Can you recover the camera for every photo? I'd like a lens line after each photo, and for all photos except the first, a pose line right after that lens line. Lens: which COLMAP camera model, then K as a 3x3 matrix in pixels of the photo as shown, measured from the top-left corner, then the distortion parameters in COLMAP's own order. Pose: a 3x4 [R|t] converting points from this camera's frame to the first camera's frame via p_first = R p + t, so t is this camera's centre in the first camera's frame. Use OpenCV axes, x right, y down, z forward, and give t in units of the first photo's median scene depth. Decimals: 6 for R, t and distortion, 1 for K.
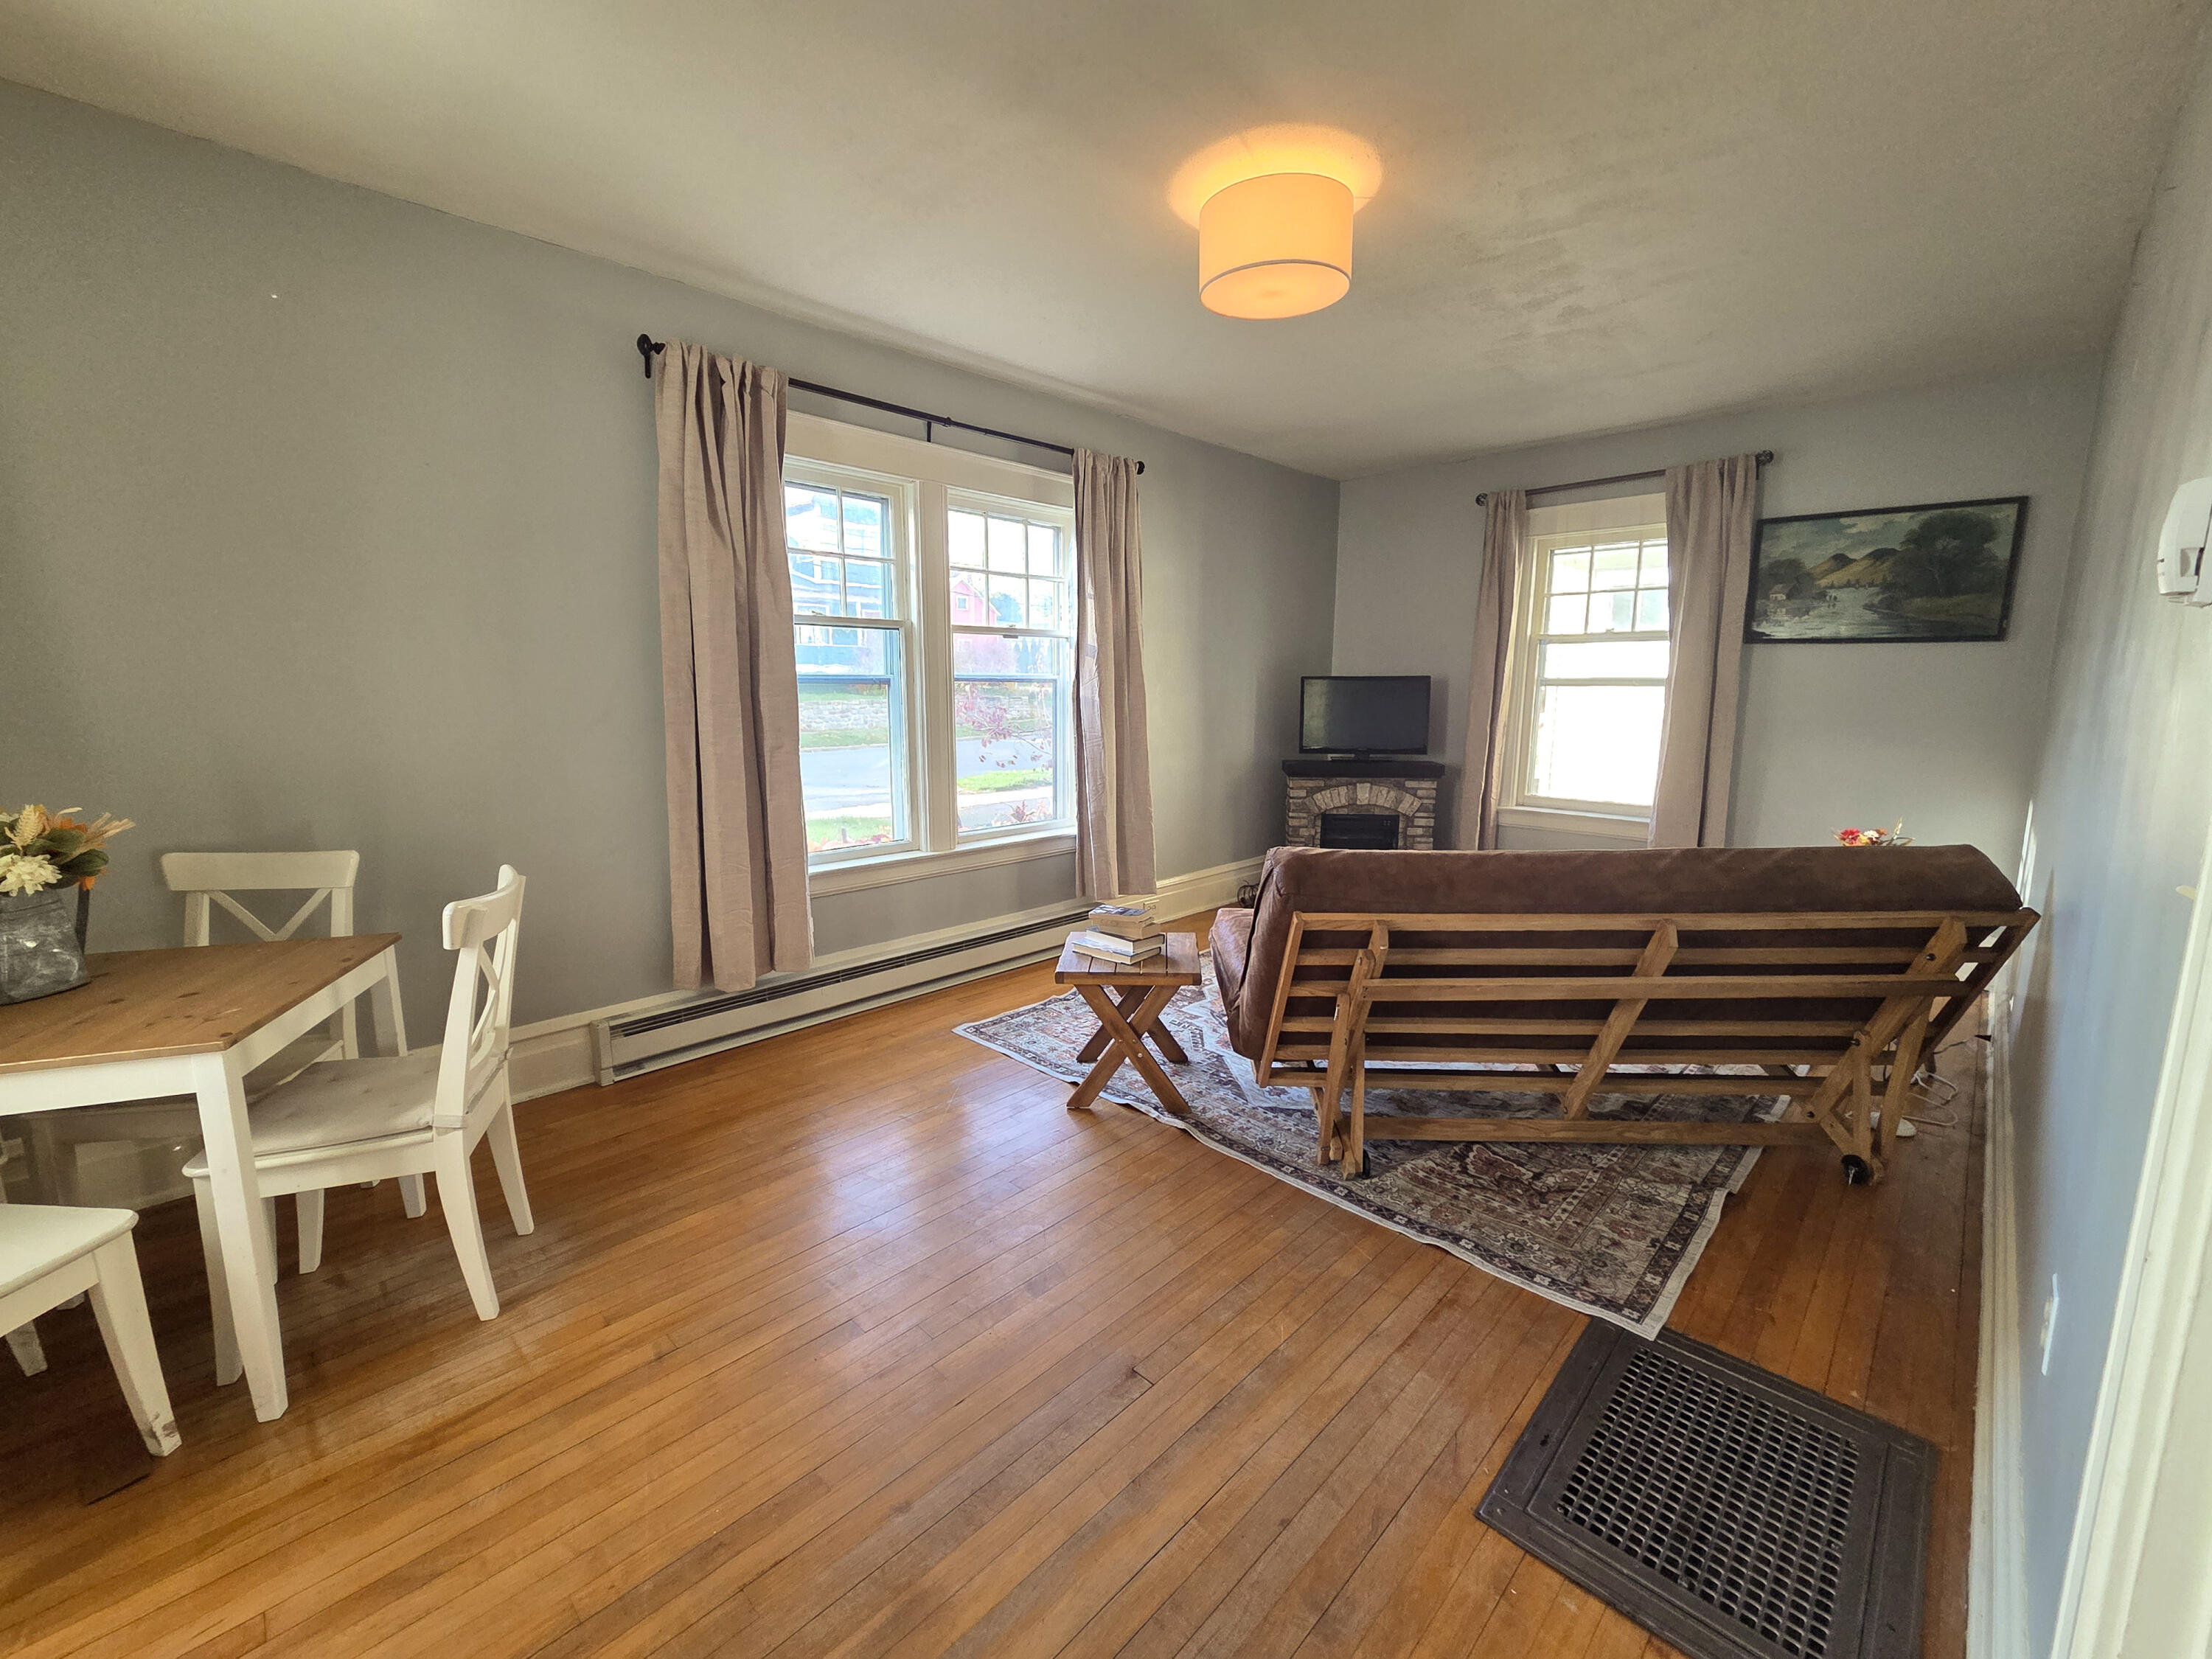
lens RADIAL K [[899.1, 0, 1108.0], [0, 899.1, 823.2], [0, 0, 1]] dist [0.002112, 0.000036]
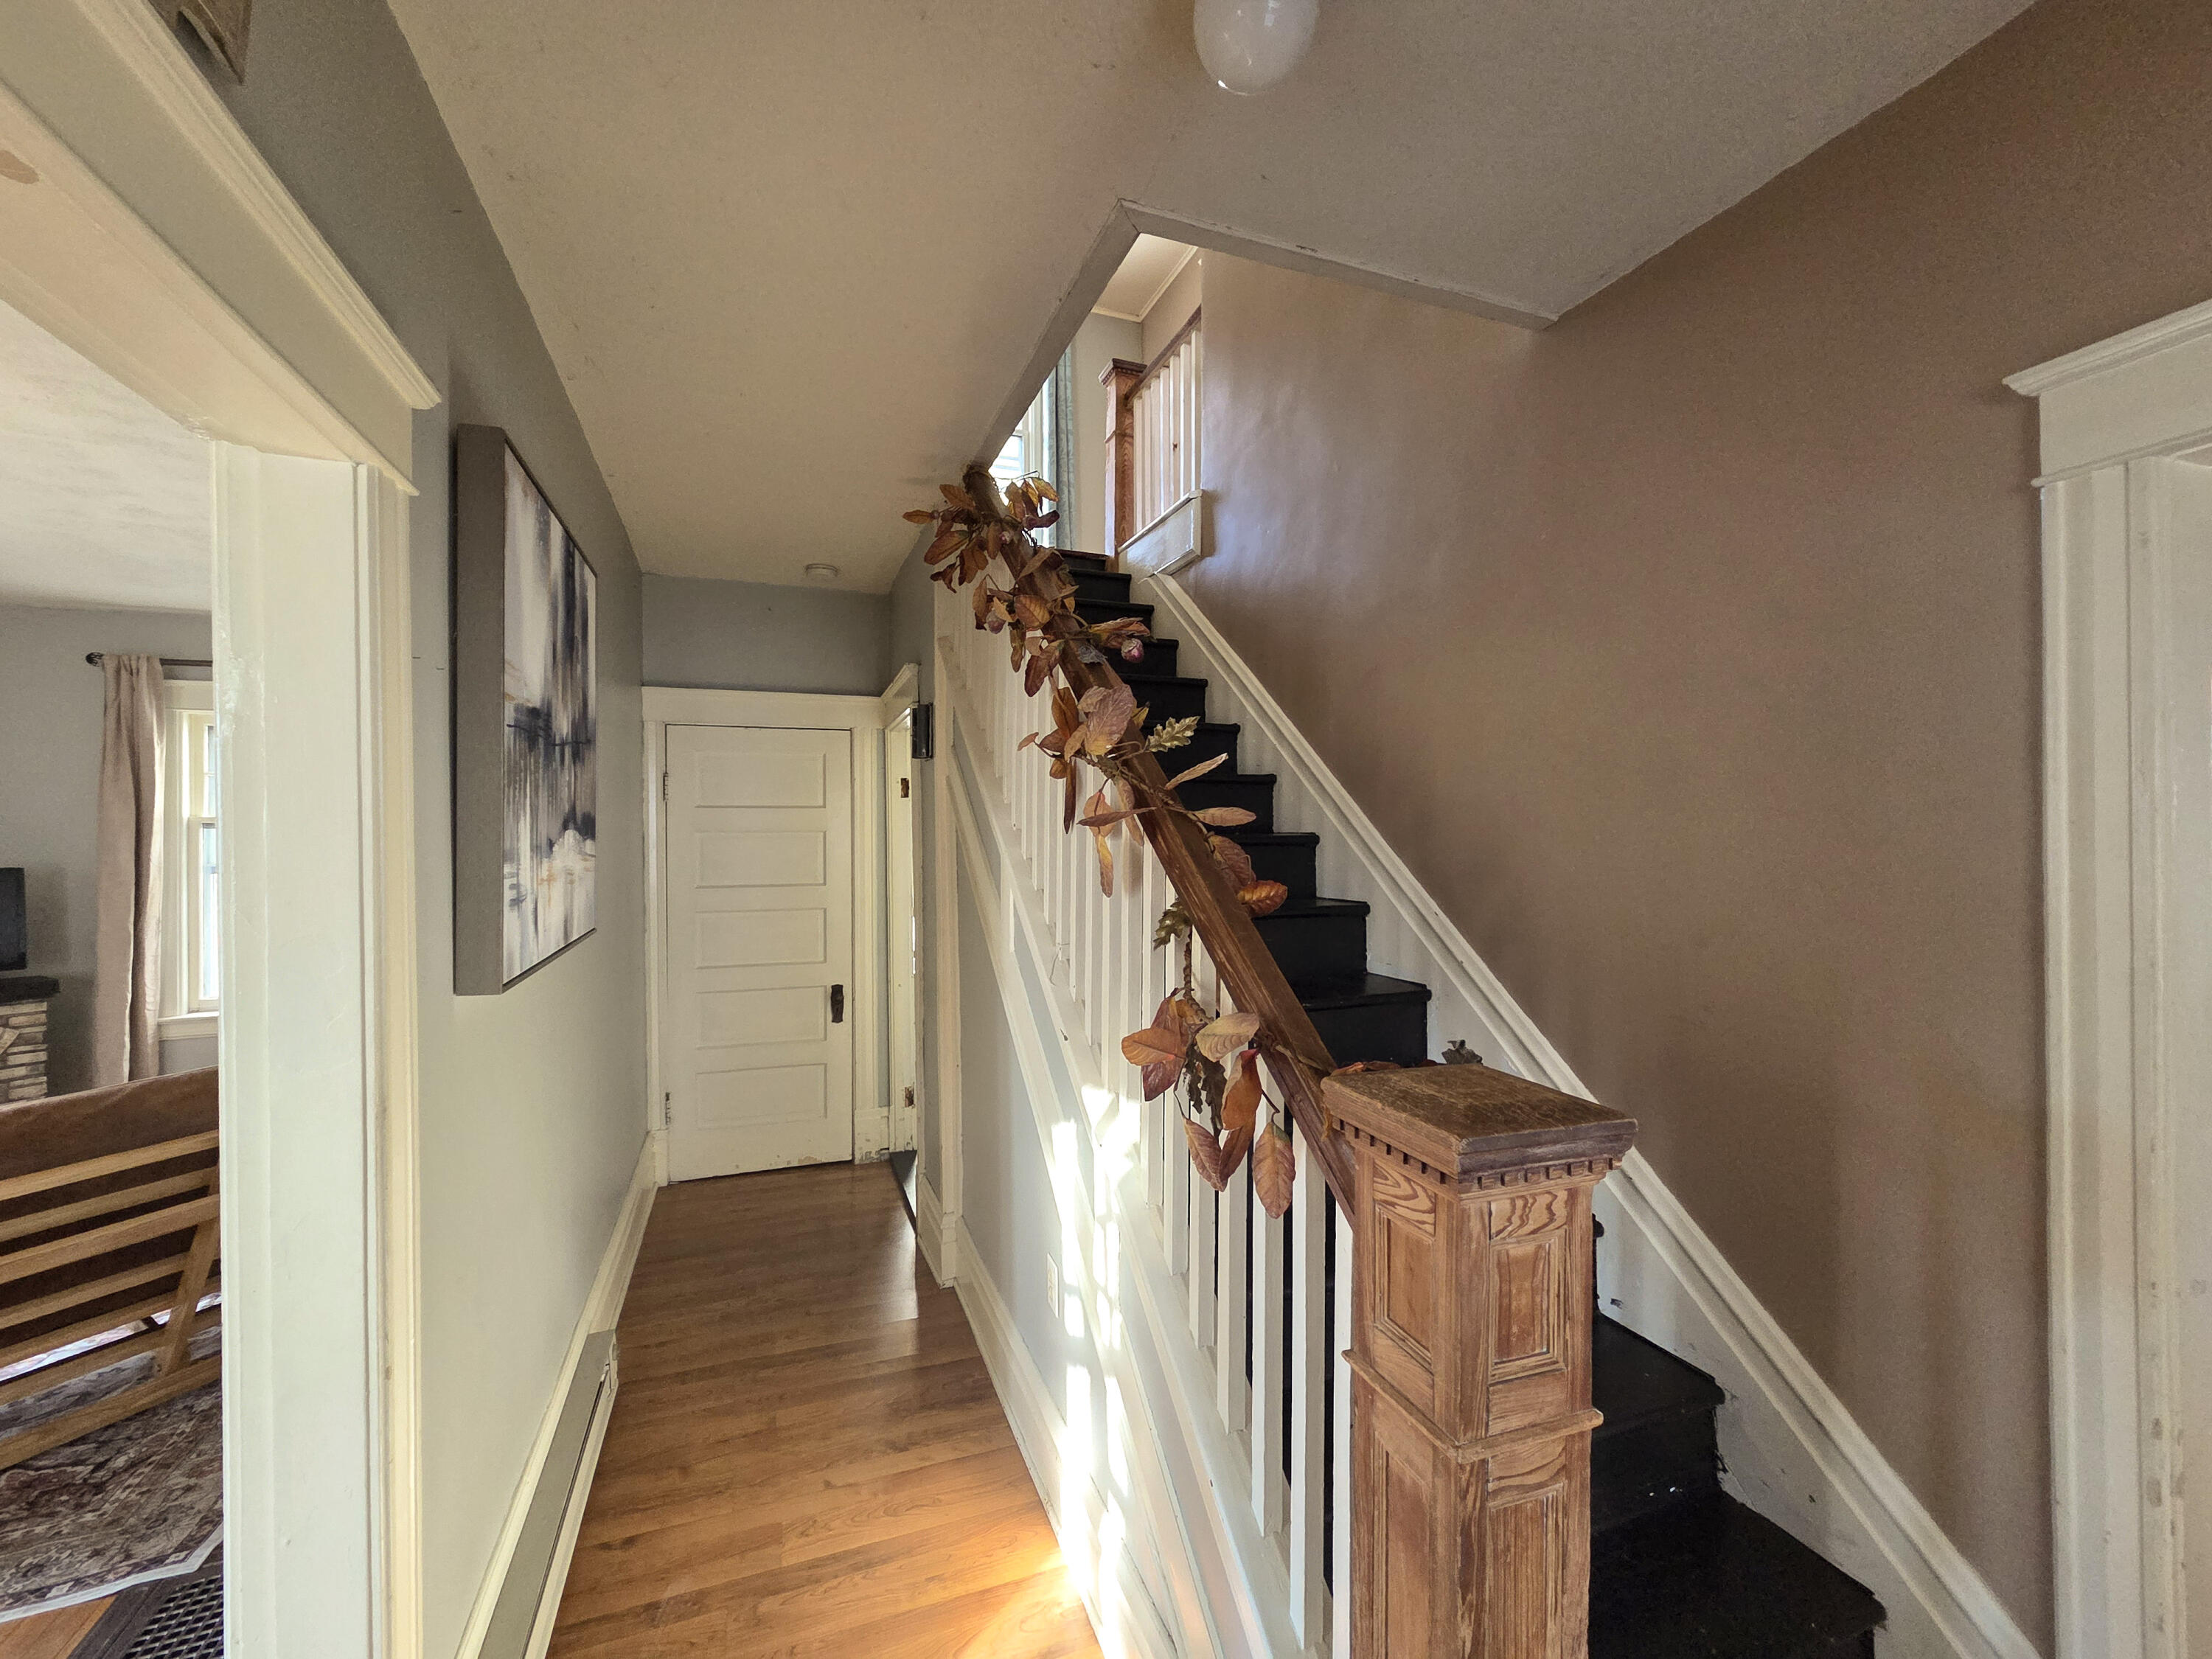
lens RADIAL K [[899.1, 0, 1107.3], [0, 899.1, 826.6], [0, 0, 1]] dist [0.002112, 0.000036]
pose [[0.413562, 0.001921, 0.910474, 0.040721], [0.145535, 0.987000, -0.068188, -0.010223], [-0.898769, 0.160706, 0.407906, -0.173150]]
